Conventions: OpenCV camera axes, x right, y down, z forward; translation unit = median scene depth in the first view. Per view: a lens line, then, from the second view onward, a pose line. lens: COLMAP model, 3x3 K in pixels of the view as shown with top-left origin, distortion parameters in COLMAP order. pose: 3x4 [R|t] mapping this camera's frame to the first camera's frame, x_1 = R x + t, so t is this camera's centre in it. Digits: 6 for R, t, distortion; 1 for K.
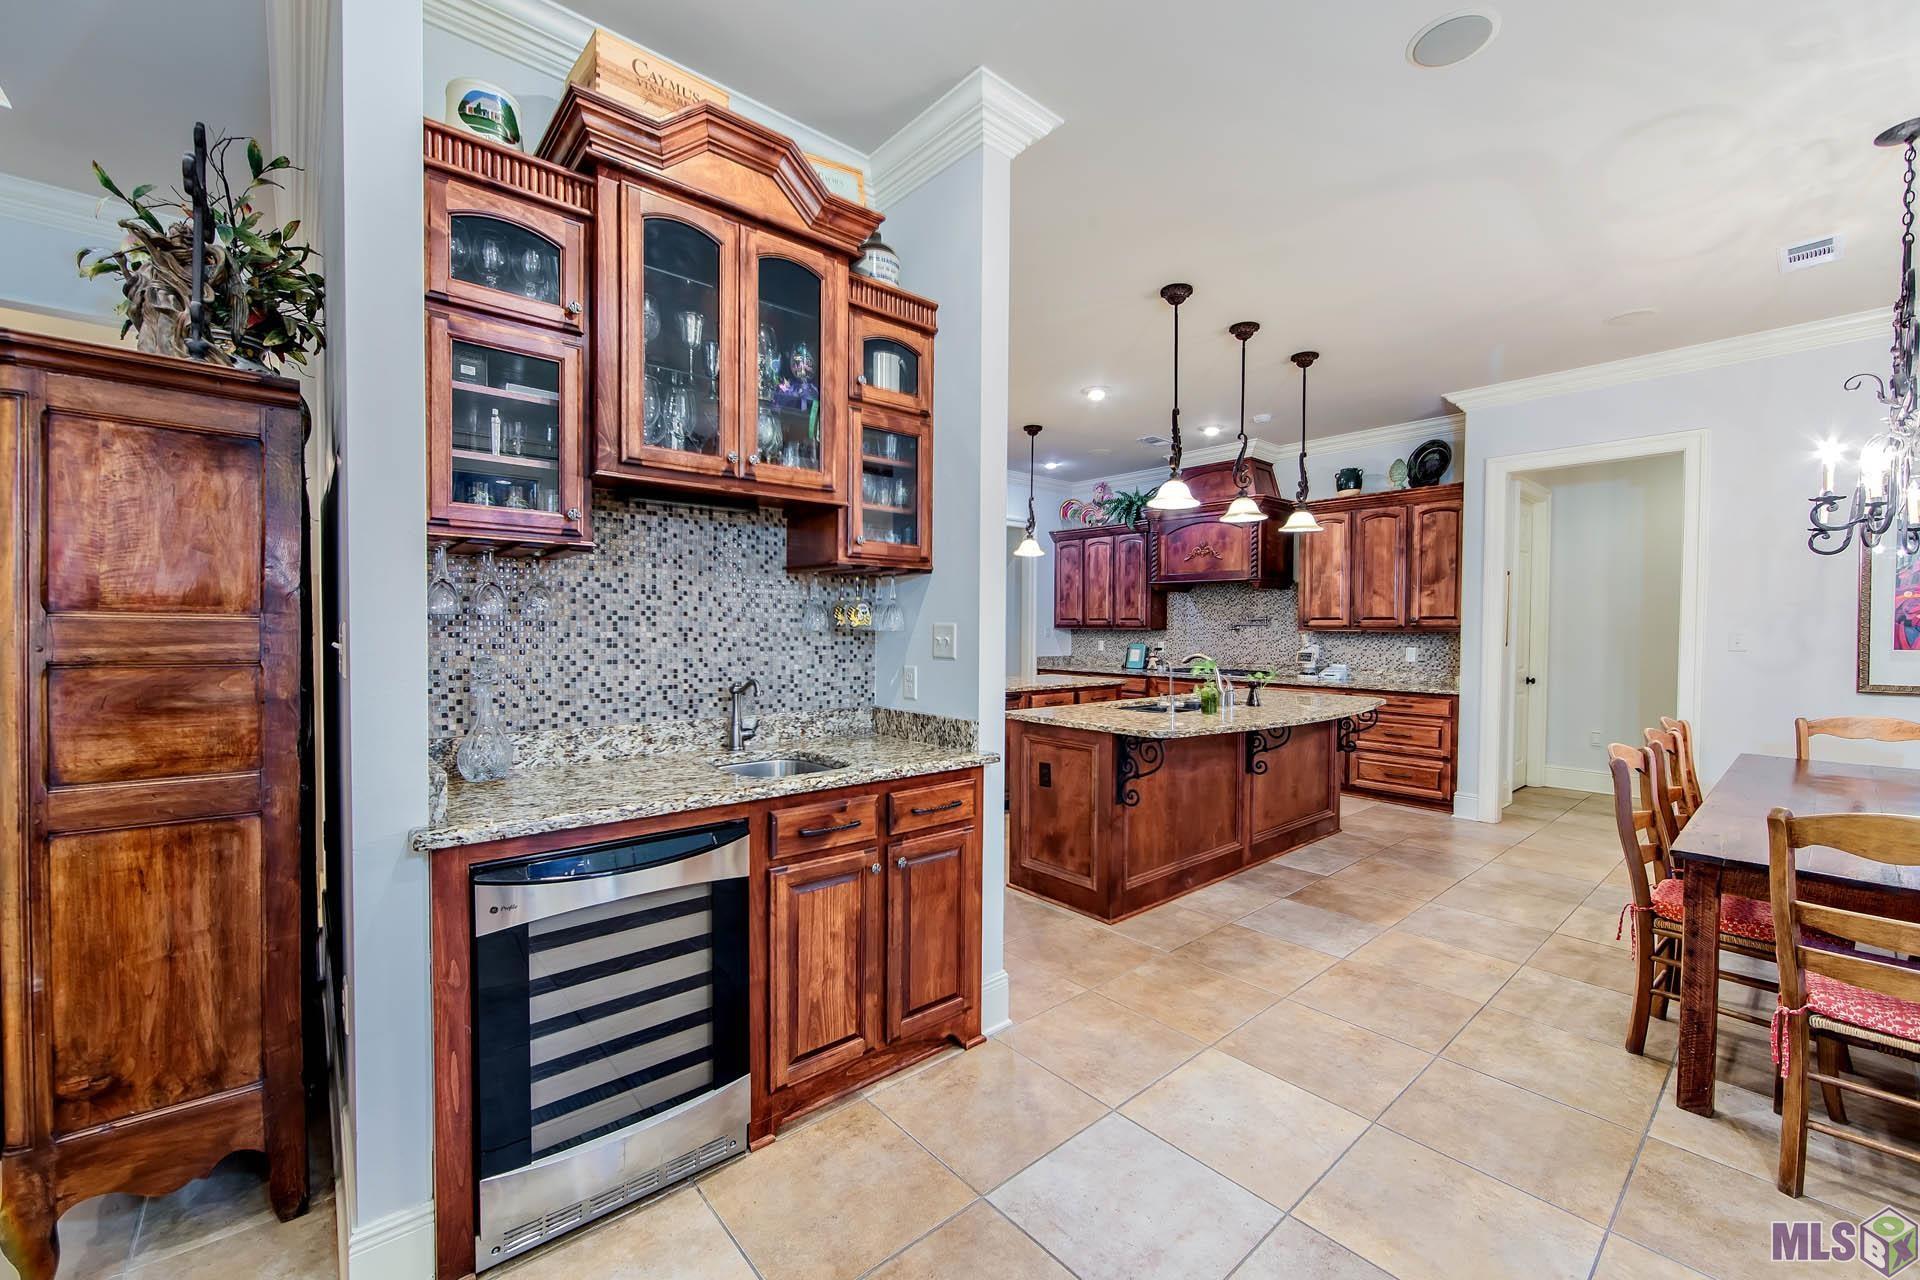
lens RADIAL K [[758.2, 0, 957.8], [0, 758.2, 638.9], [0, 0, 1]] dist [0.000769, 0.000255]
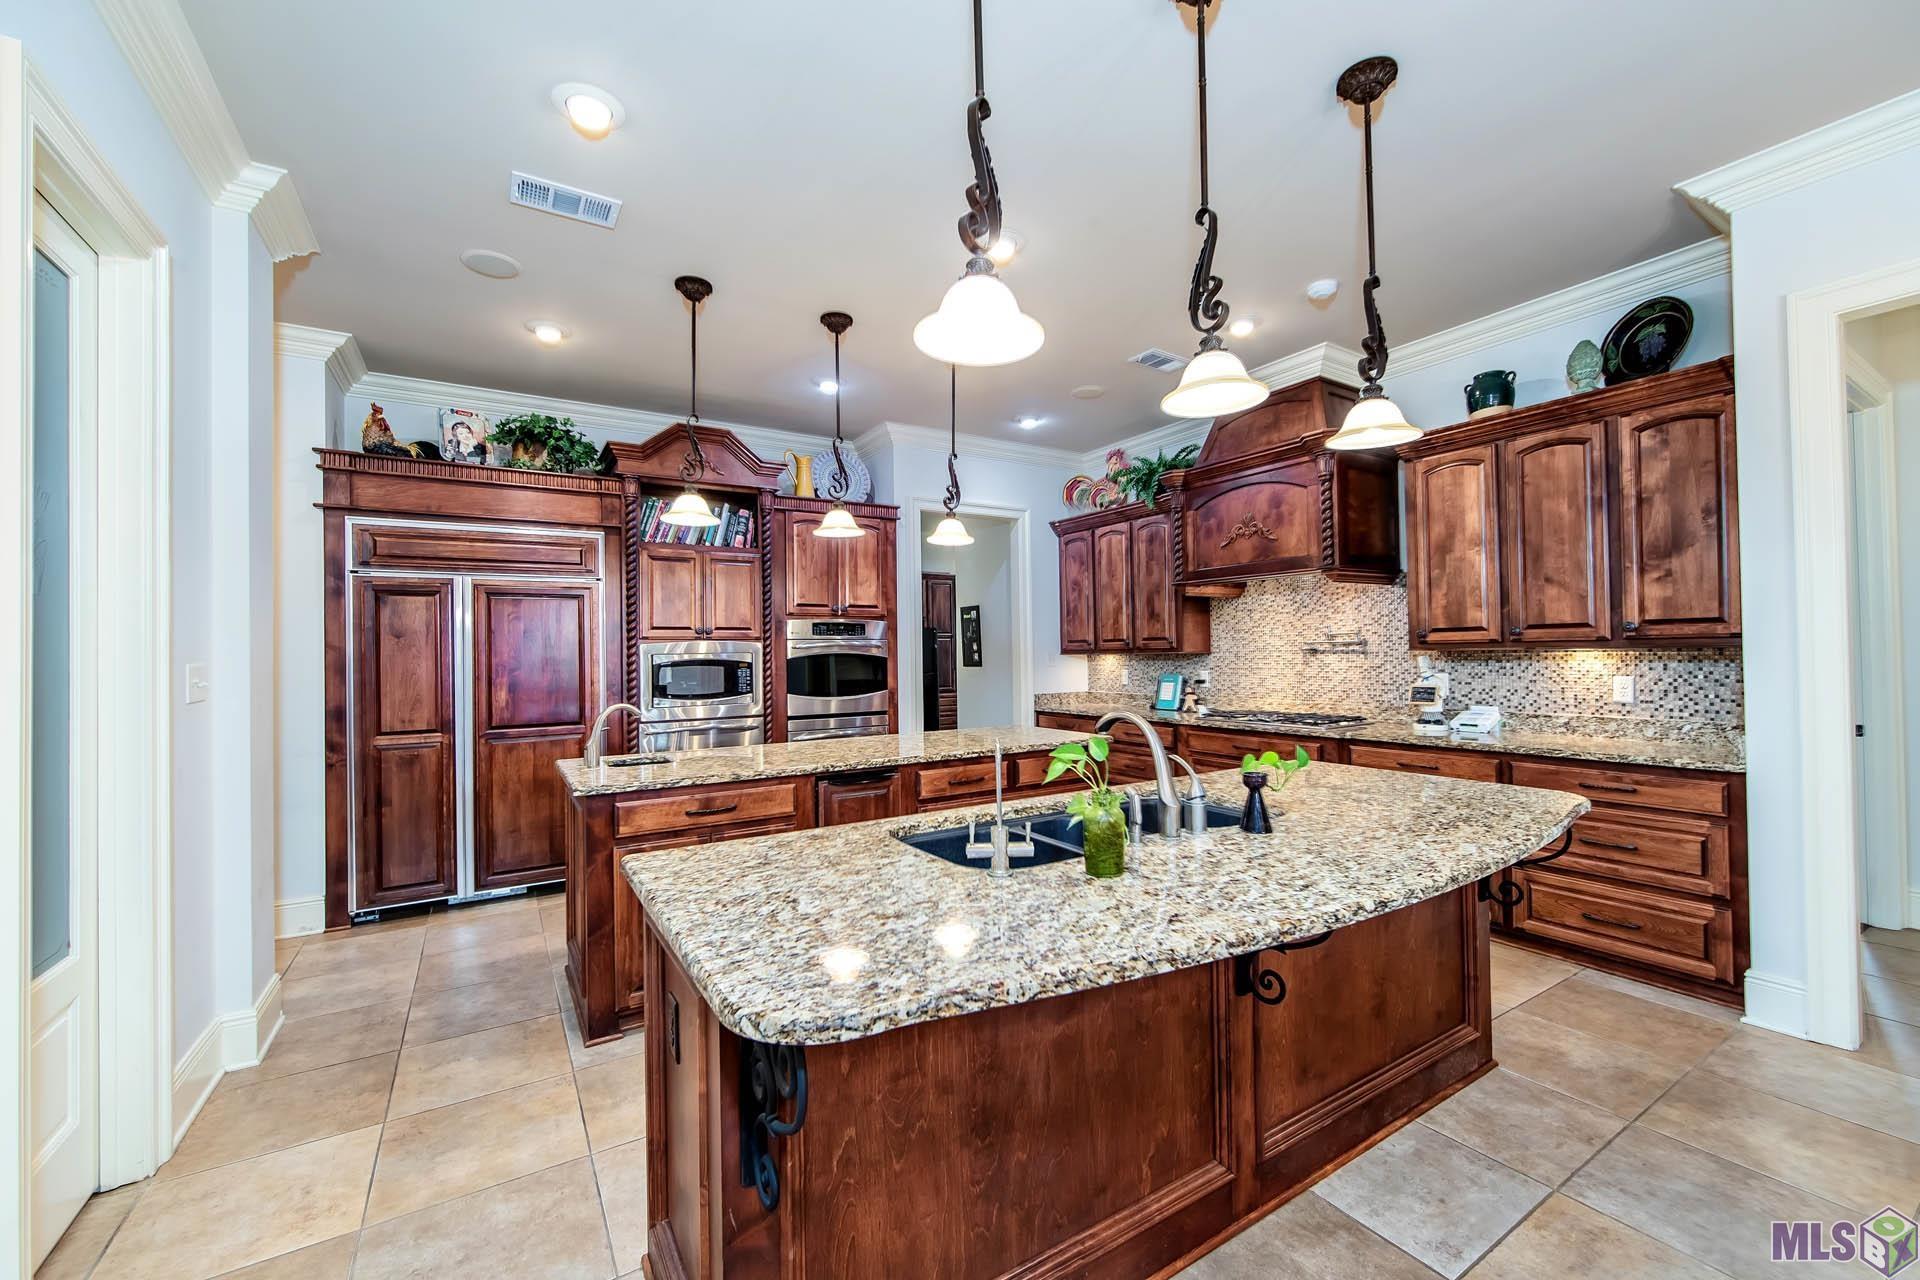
lens RADIAL K [[758.2, 0, 961.3], [0, 758.2, 642.8], [0, 0, 1]] dist [0.000769, 0.000255]
pose [[0.988233, -0.025683, -0.150786, 0.198129], [0.021275, 0.999300, -0.030773, -0.006311], [0.151471, 0.027203, 0.988087, 0.368791]]
